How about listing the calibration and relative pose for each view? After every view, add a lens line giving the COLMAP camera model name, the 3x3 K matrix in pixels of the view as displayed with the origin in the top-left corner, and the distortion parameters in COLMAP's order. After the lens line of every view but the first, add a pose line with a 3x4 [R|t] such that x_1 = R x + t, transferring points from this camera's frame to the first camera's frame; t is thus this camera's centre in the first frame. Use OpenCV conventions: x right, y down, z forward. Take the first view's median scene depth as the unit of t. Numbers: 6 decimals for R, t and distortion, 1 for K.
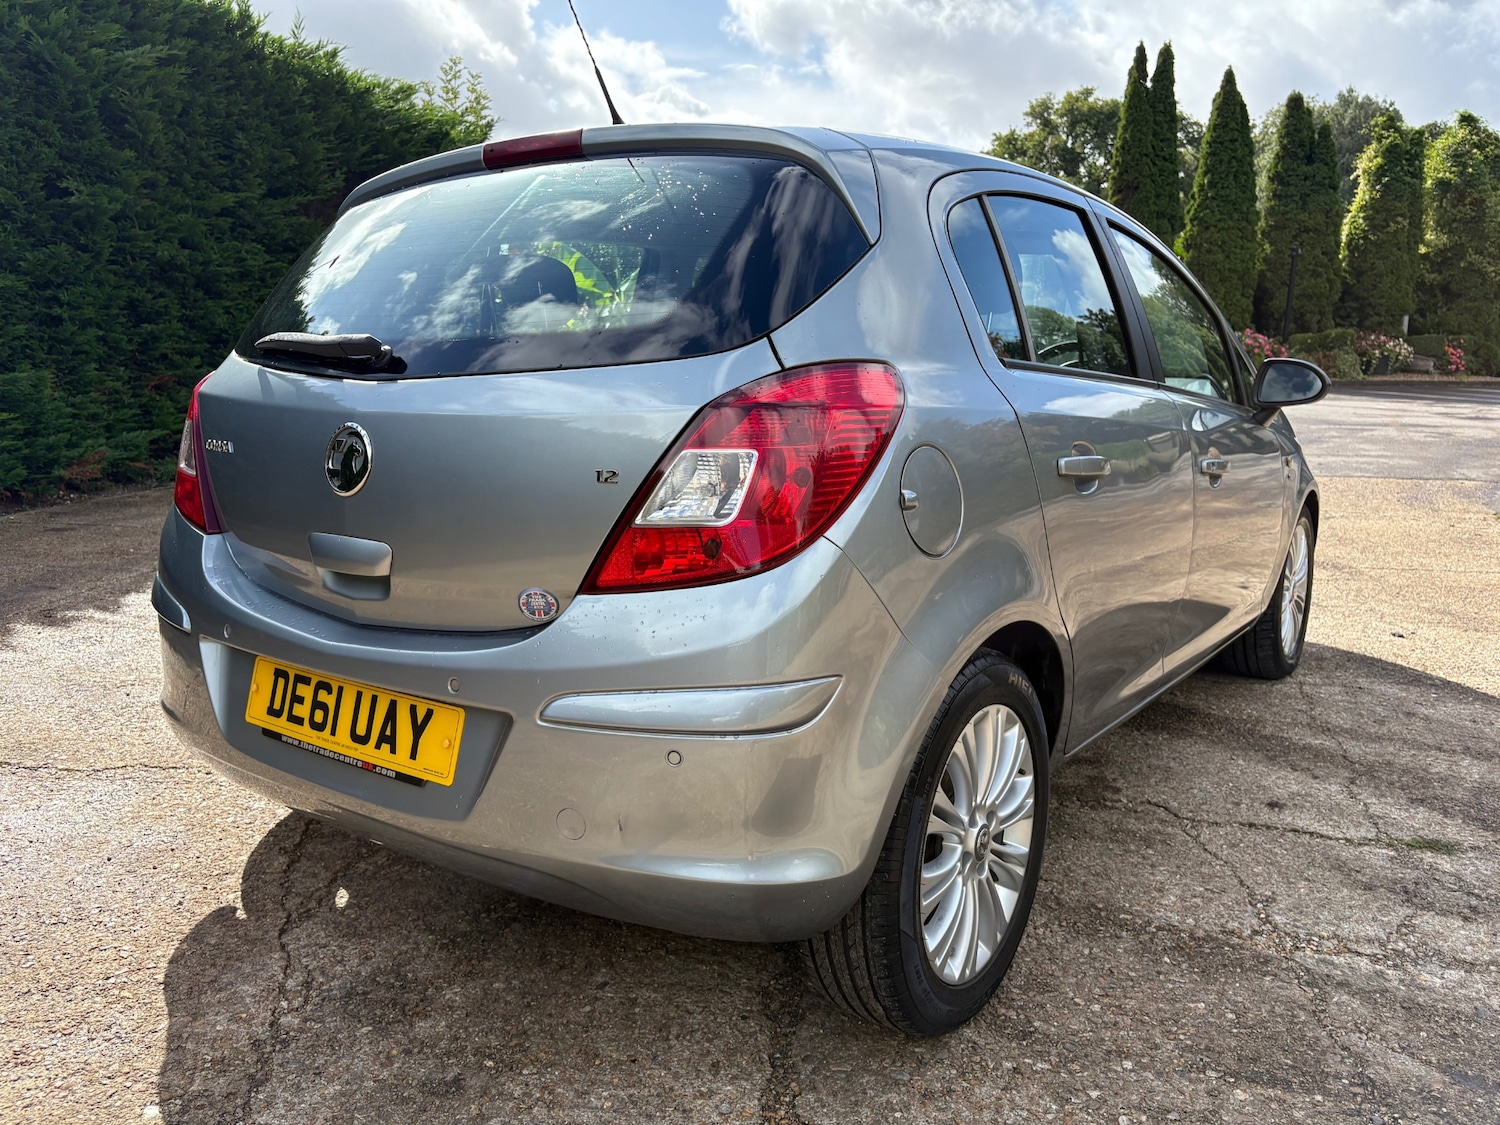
lens RADIAL K [[1130.9, 0, 741.2], [0, 1130.9, 569.8], [0, 0, 1]] dist [0.036573, -0.037897]
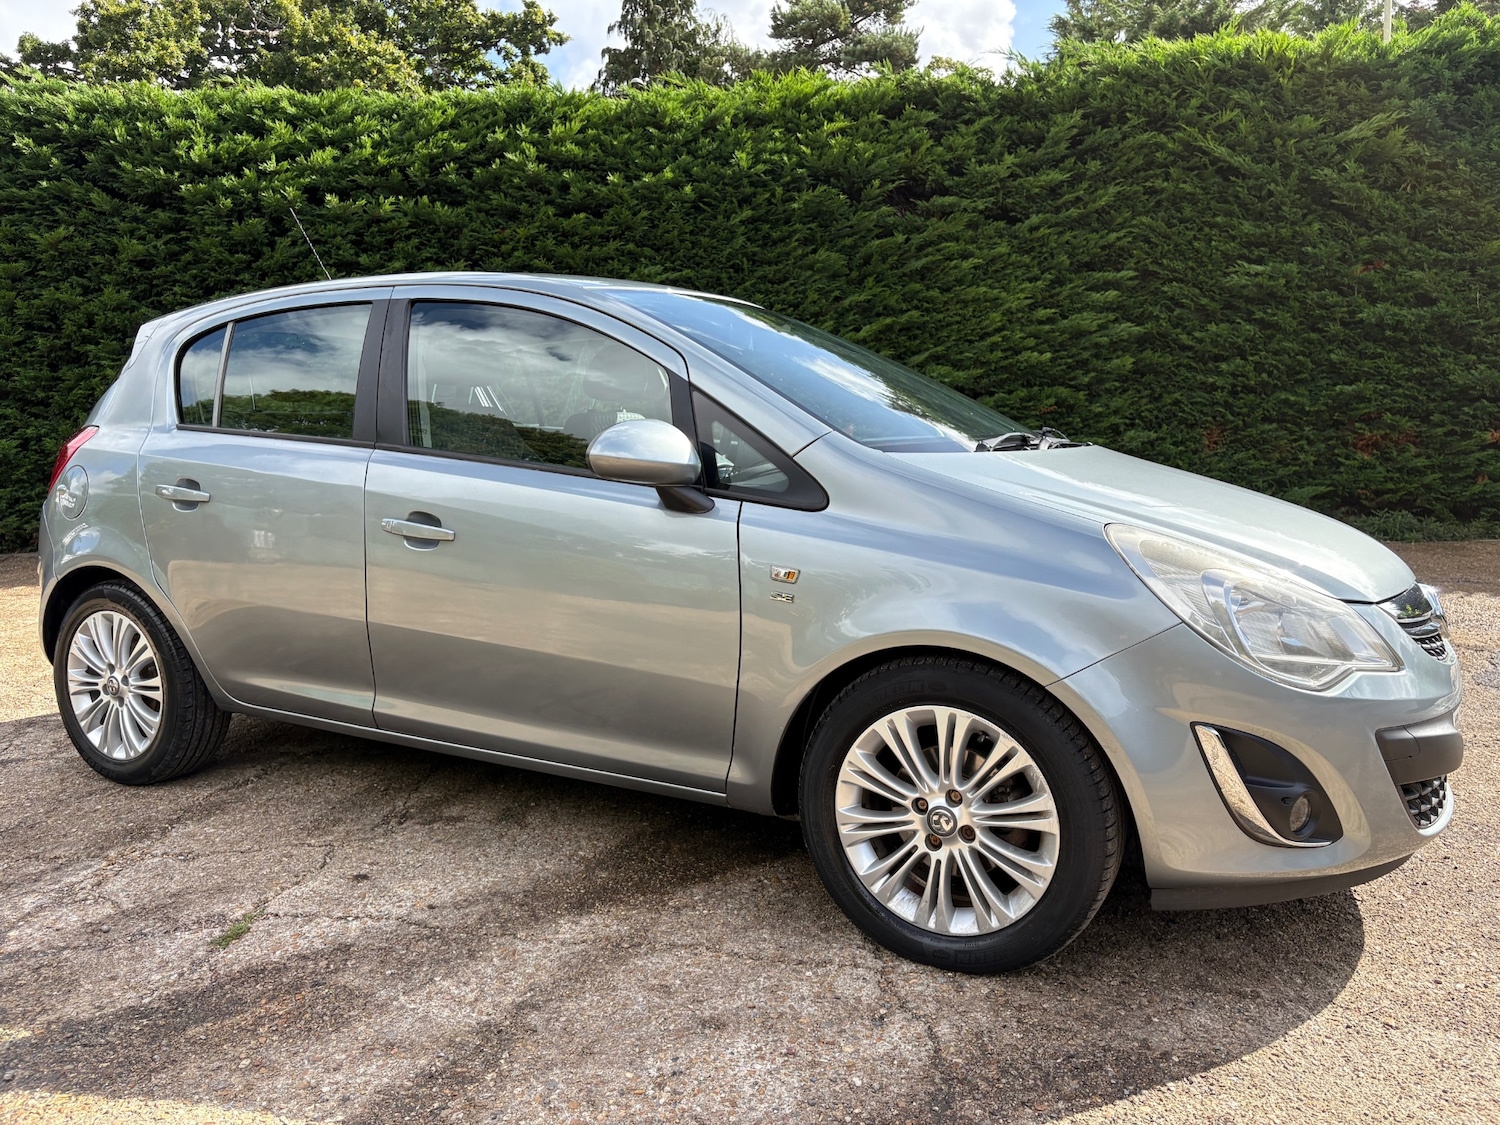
lens RADIAL K [[1130.9, 0, 747.2], [0, 1130.9, 555.5], [0, 0, 1]] dist [0.036573, -0.037897]
pose [[0.130175, 0.109397, -0.985437, 0.452495], [-0.171062, 0.981468, 0.086359, -0.063782], [0.976623, 0.157329, 0.146476, 0.358339]]
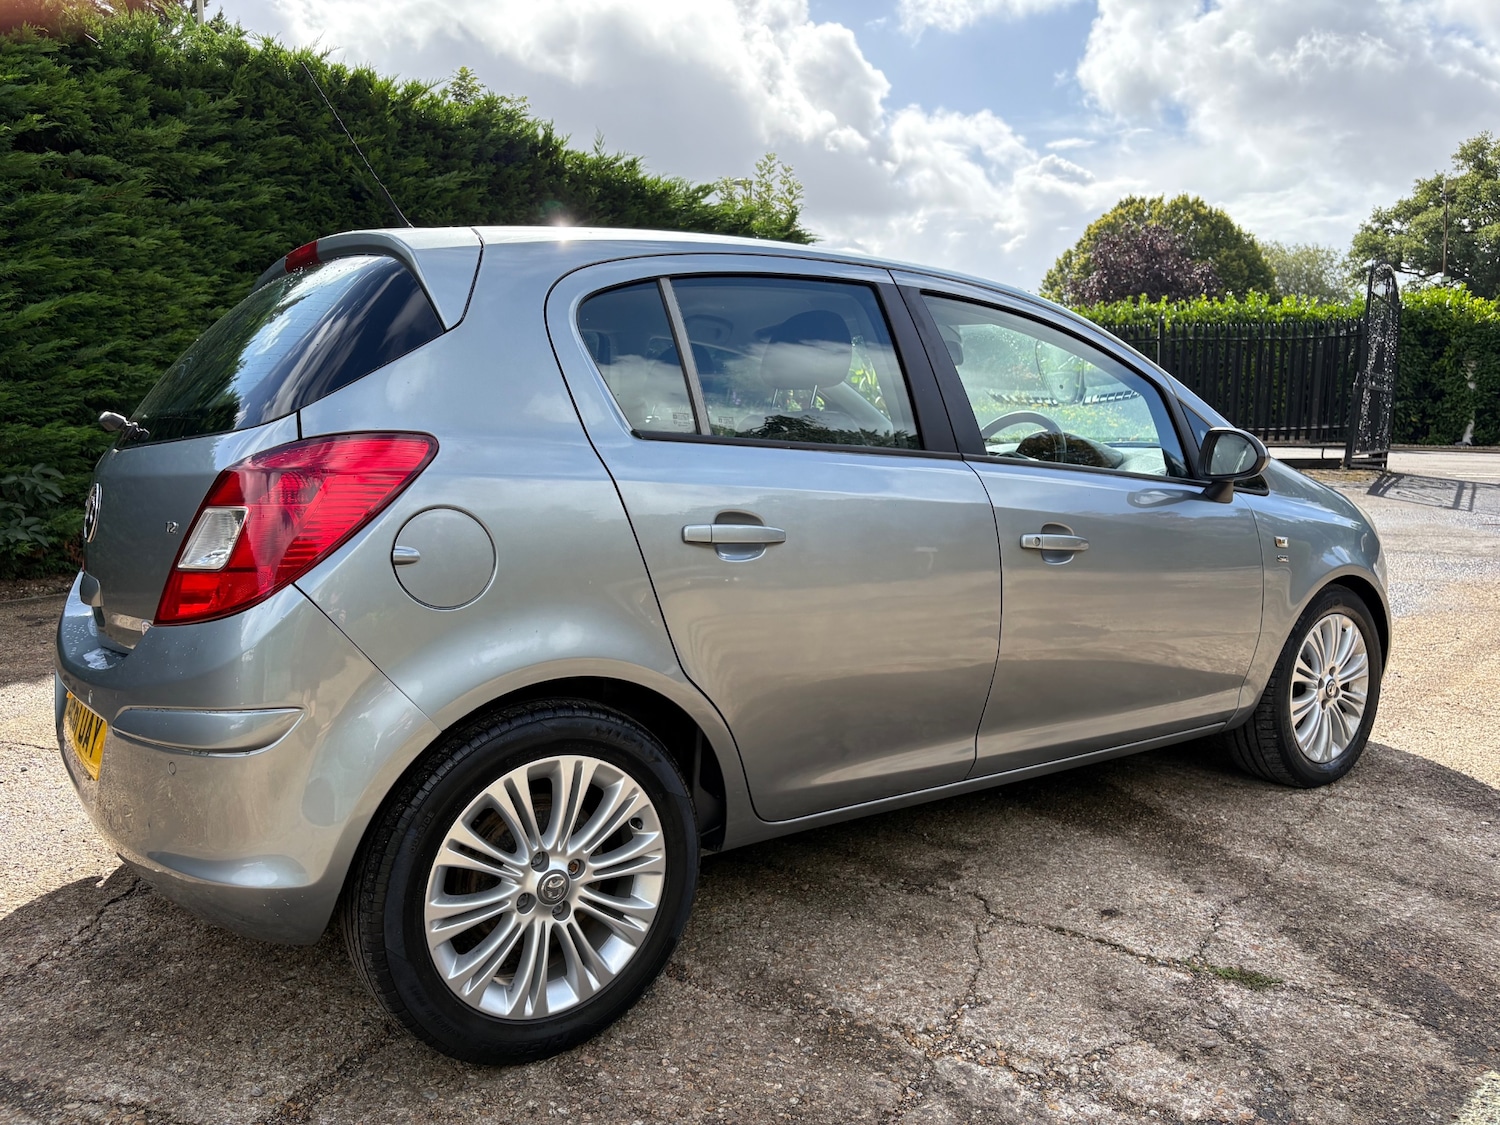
lens RADIAL K [[1130.9, 0, 746.8], [0, 1130.9, 562.0], [0, 0, 1]] dist [0.036573, -0.037897]
pose [[0.948820, 0.030987, -0.314293, 0.148261], [-0.052384, 0.996831, -0.059863, -0.001237], [0.311442, 0.073263, 0.947437, 0.008047]]
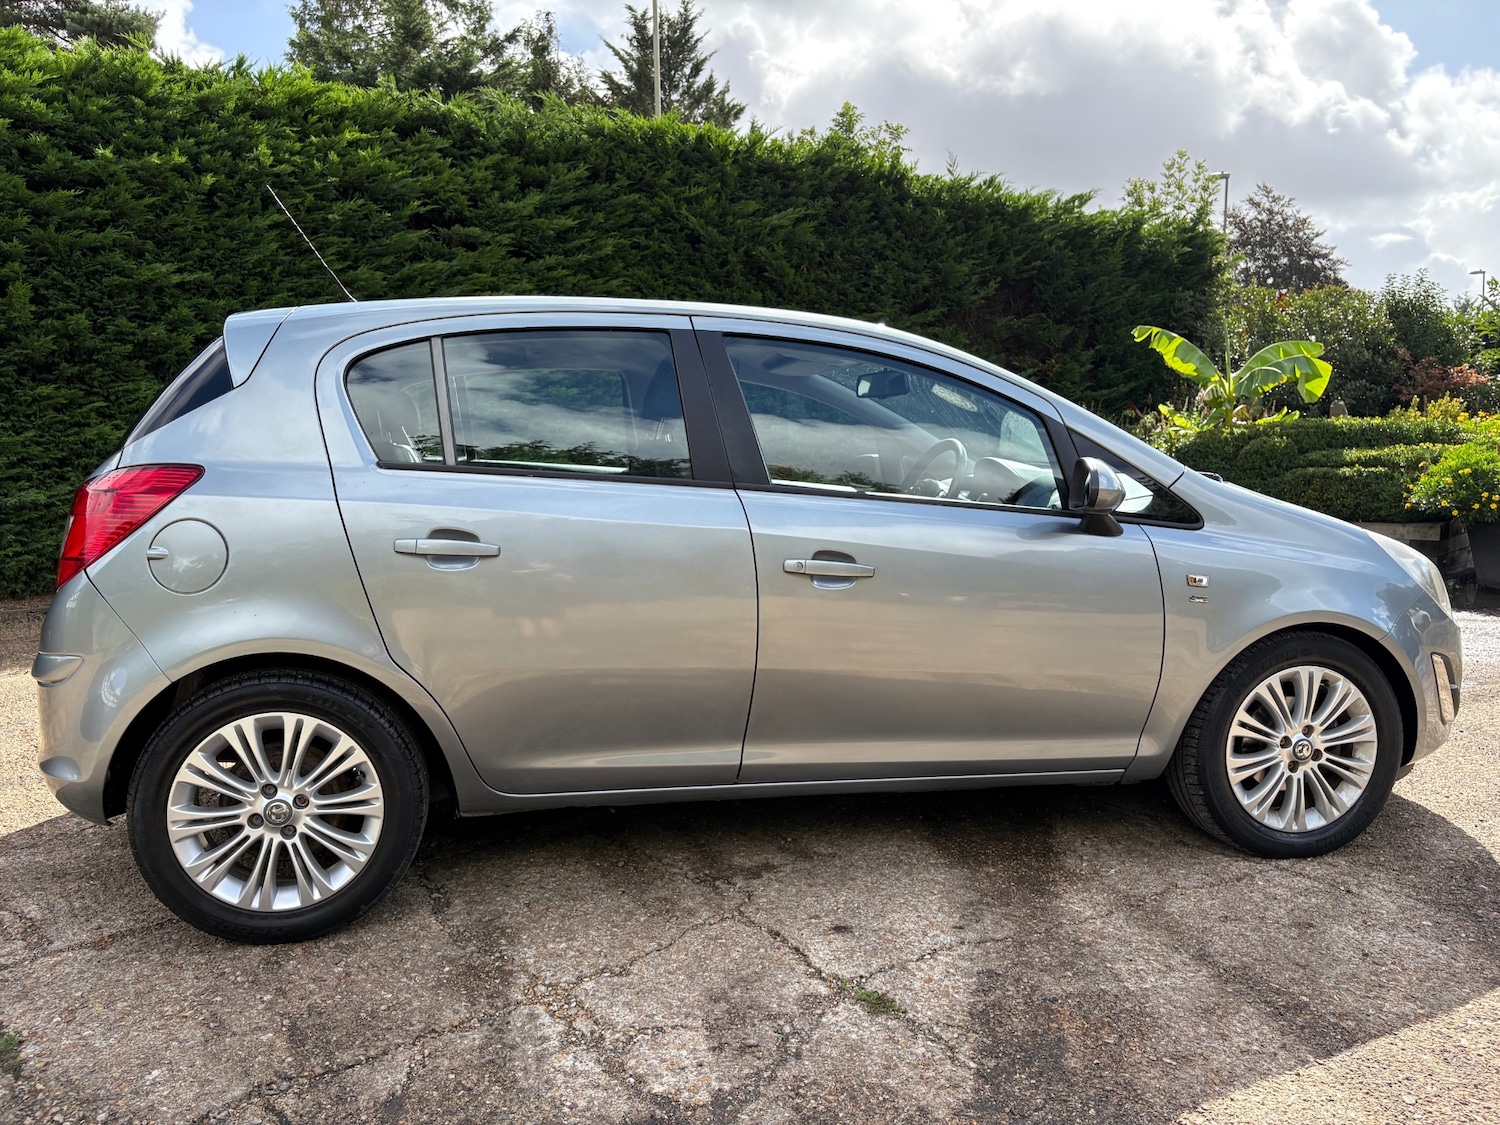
lens RADIAL K [[1130.9, 0, 744.3], [0, 1130.9, 560.8], [0, 0, 1]] dist [0.036573, -0.037897]
pose [[0.734581, 0.063244, -0.675567, 0.323412], [-0.118030, 0.992378, -0.035437, -0.016589], [0.668177, 0.105769, 0.736446, 0.070073]]
